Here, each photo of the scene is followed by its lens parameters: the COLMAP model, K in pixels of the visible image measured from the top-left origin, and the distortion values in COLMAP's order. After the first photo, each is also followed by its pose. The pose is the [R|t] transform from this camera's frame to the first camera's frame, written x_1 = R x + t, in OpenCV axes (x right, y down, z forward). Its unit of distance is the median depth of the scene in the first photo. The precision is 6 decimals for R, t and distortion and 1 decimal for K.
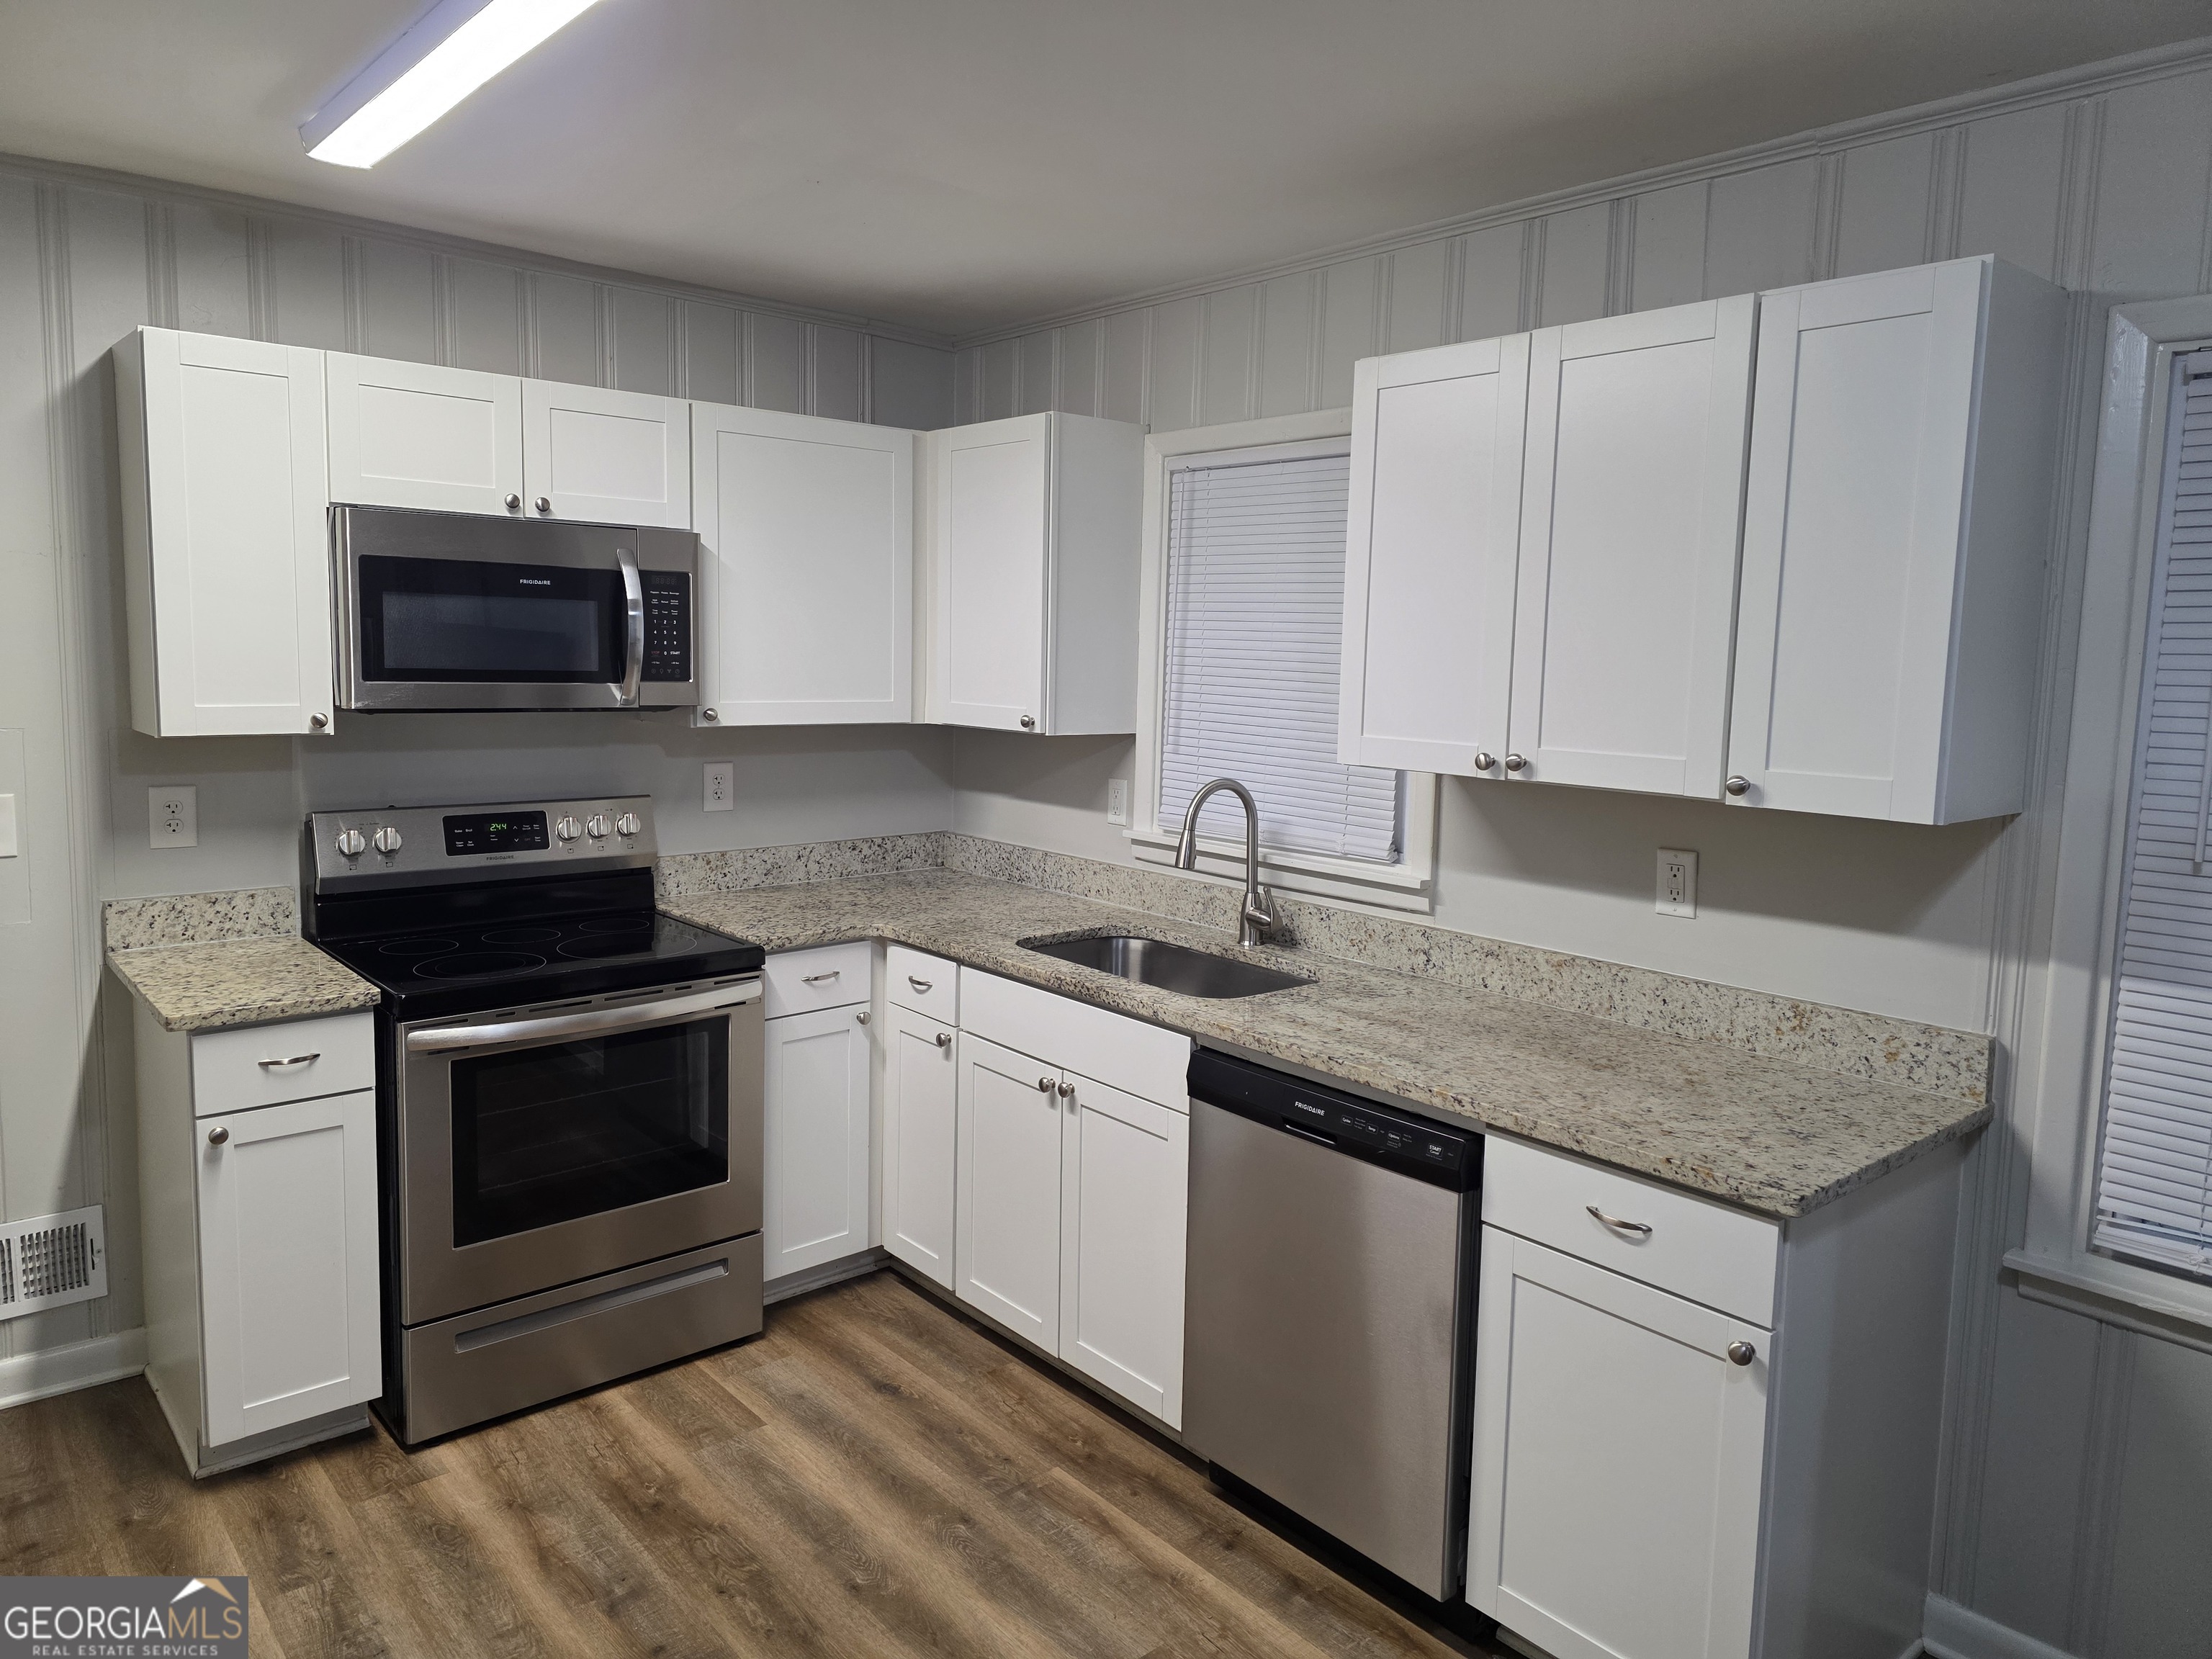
lens RADIAL K [[1484.7, 0, 1103.0], [0, 1484.7, 797.4], [0, 0, 1]] dist [0.074503, -0.068682]
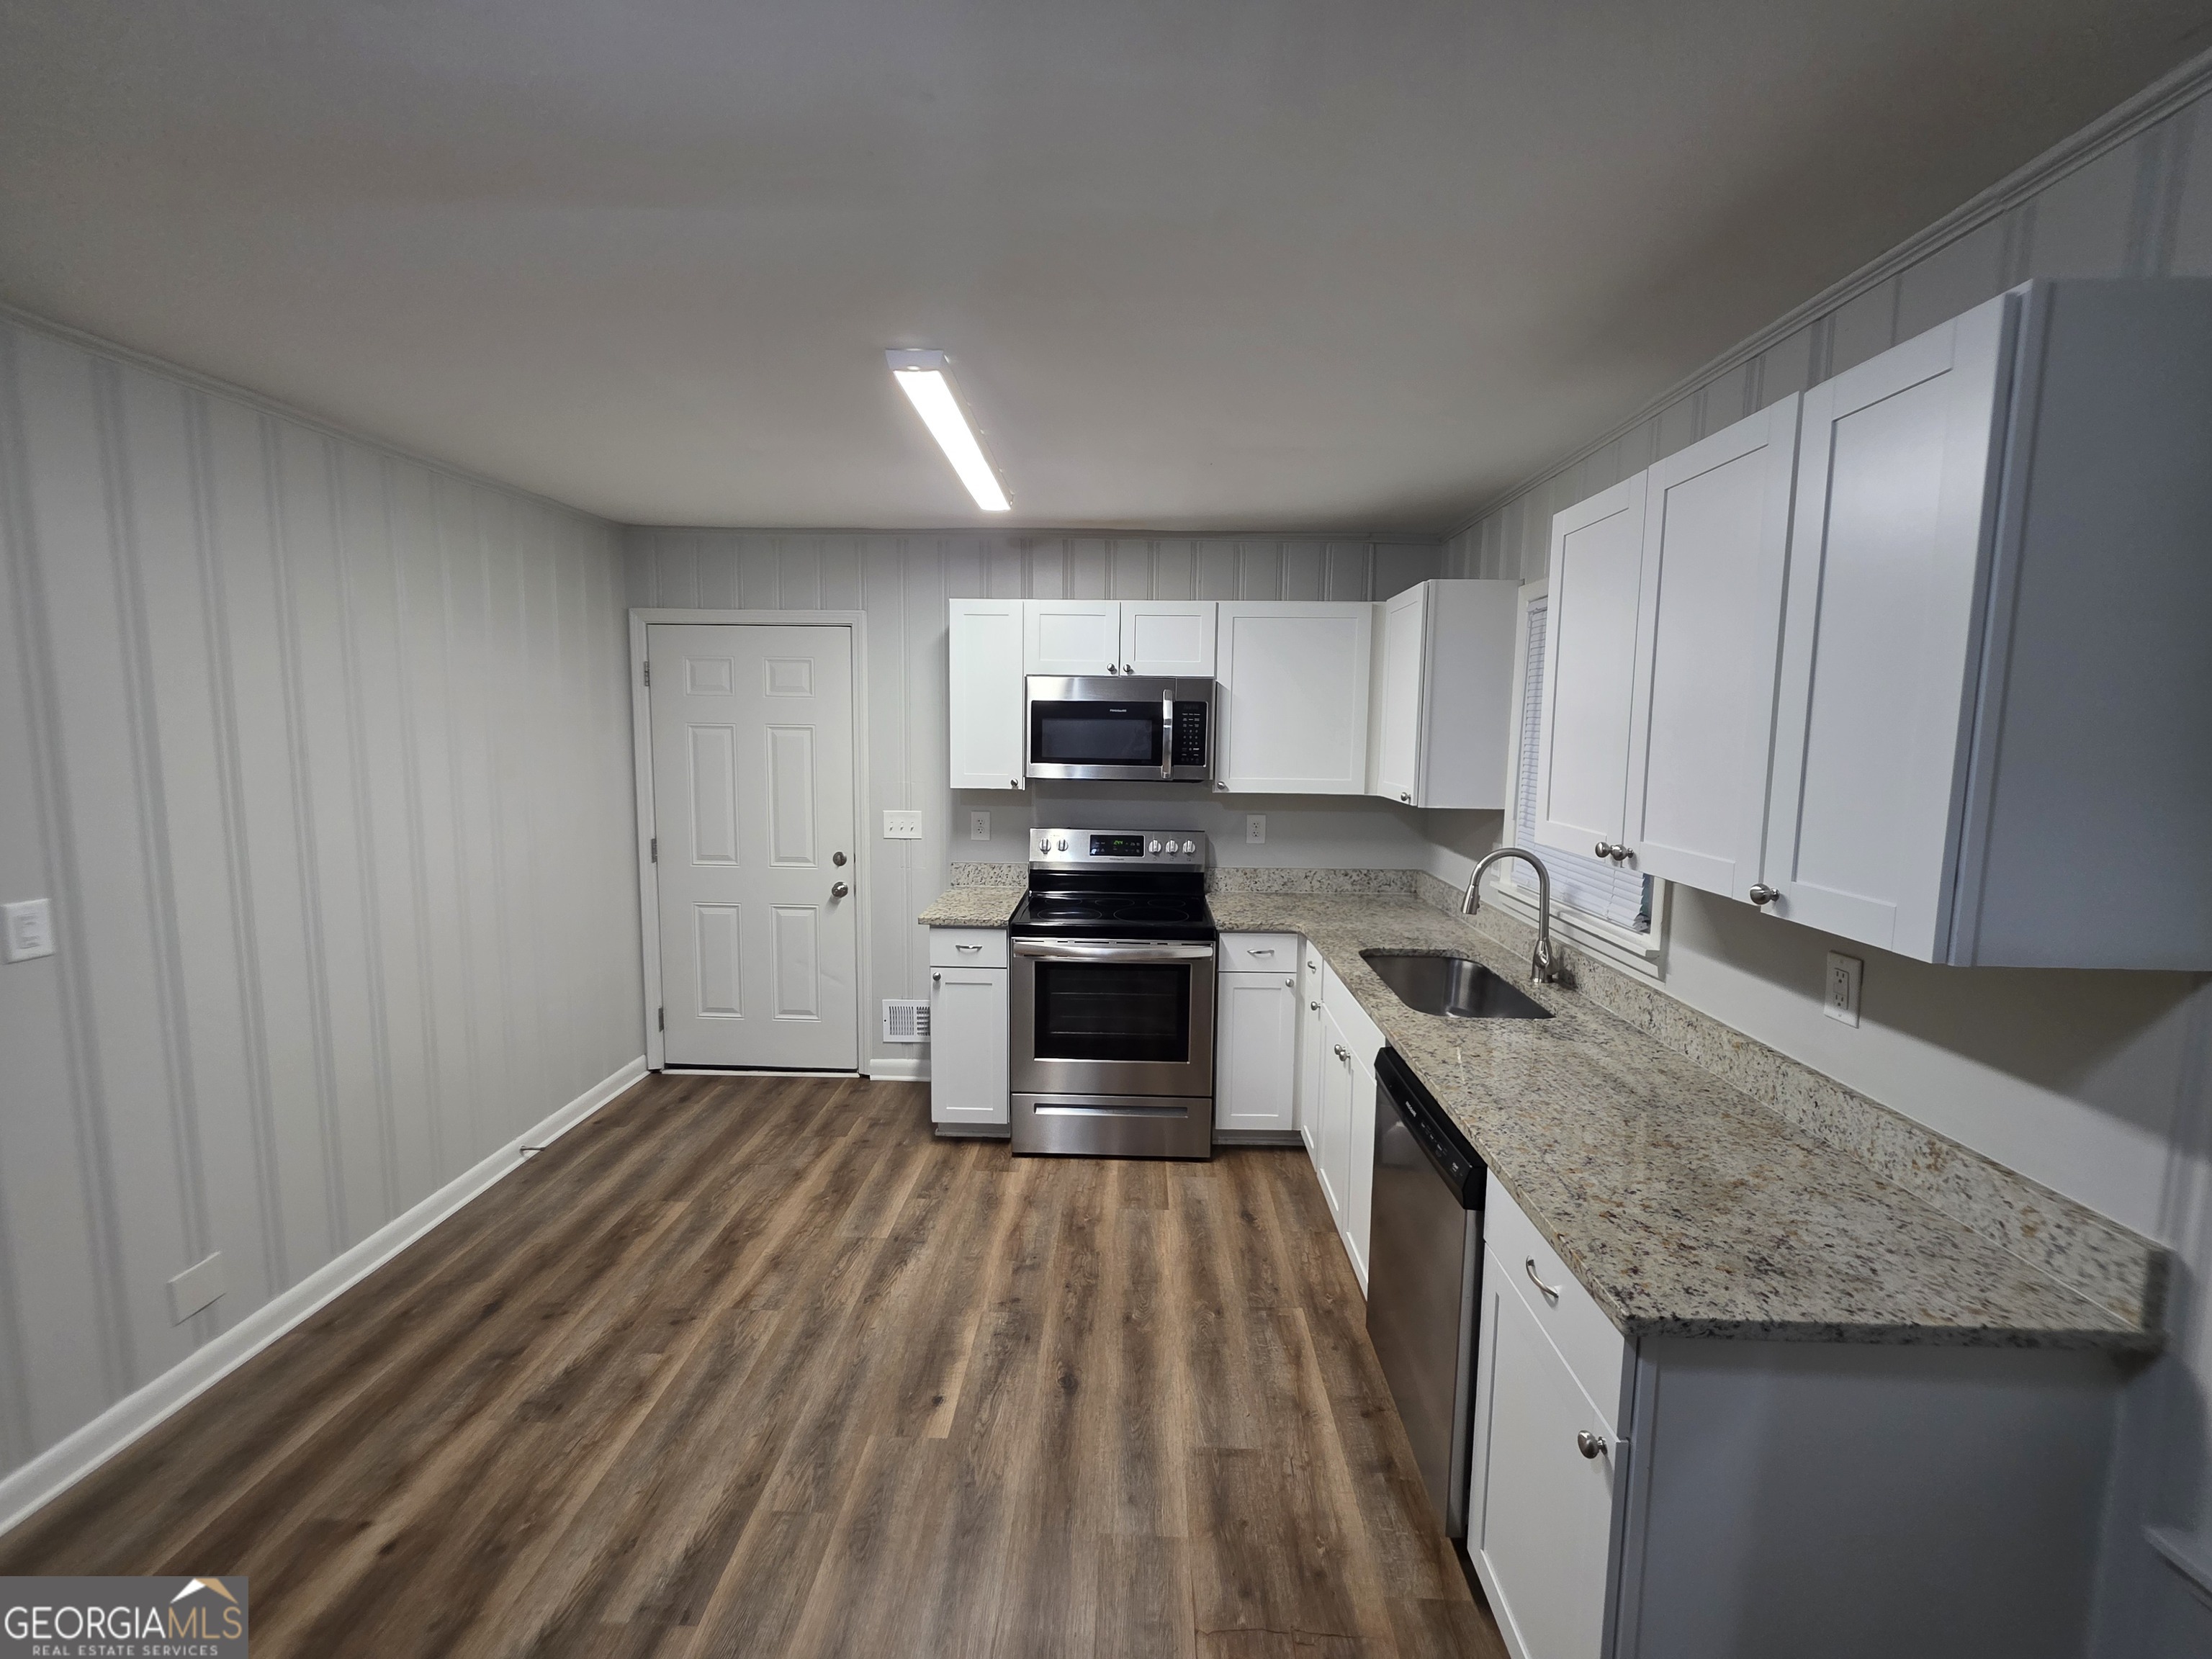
lens RADIAL K [[884.2, 0, 1106.9], [0, 884.2, 815.1], [0, 0, 1]] dist [-0.002639, 0.001234]
pose [[0.735511, 0.056131, -0.675184, 0.388495], [-0.067625, 0.997668, 0.009272, -0.028258], [0.674130, 0.038840, 0.737591, 0.223009]]
